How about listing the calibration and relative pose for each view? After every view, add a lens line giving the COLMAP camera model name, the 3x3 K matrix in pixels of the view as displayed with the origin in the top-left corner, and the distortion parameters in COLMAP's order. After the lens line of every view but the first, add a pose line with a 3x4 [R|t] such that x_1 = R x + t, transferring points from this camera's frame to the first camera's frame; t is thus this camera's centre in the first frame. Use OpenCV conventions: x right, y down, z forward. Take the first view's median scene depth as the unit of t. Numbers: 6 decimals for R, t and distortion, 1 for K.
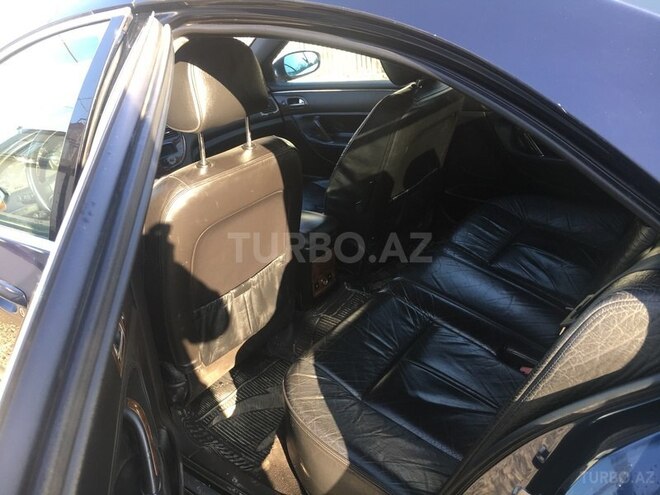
lens RADIAL K [[565.1, 0, 328.8], [0, 565.1, 243.6], [0, 0, 1]] dist [0.084861, -0.113237]
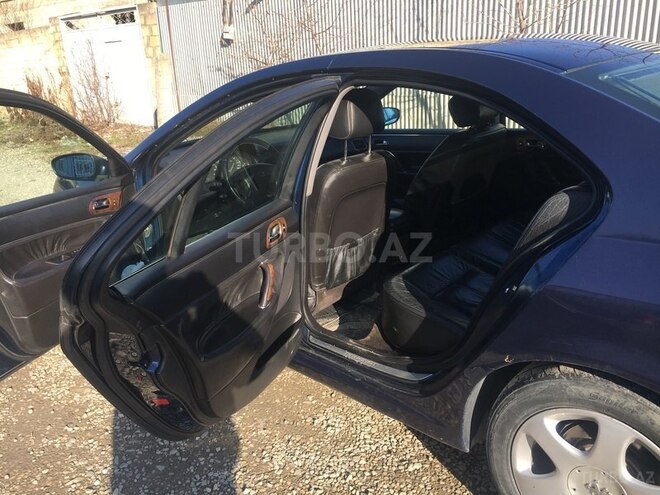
lens RADIAL K [[565.1, 0, 328.8], [0, 565.1, 243.6], [0, 0, 1]] dist [0.084861, -0.113237]
pose [[0.994009, 0.080300, -0.074149, -0.103433], [-0.088109, 0.990144, -0.108865, 0.255179], [0.064677, 0.114746, 0.991287, -0.562328]]
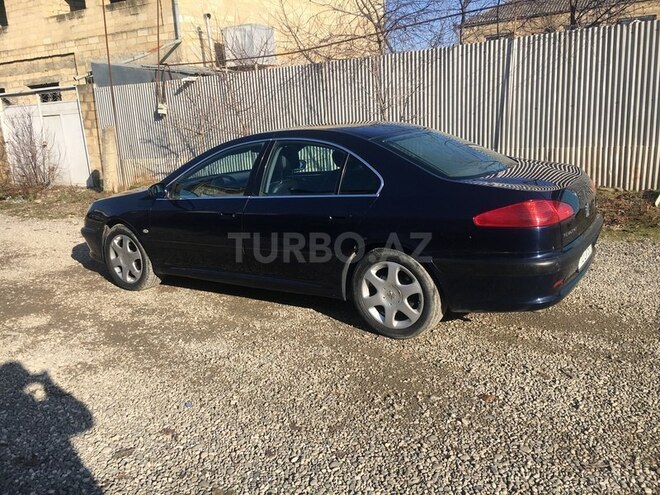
lens RADIAL K [[565.1, 0, 328.8], [0, 565.1, 243.6], [0, 0, 1]] dist [0.084861, -0.113237]
pose [[0.996202, 0.030785, 0.081452, -0.174262], [-0.011683, 0.974215, -0.225321, 0.838109], [-0.086289, 0.223513, 0.970874, -1.909796]]
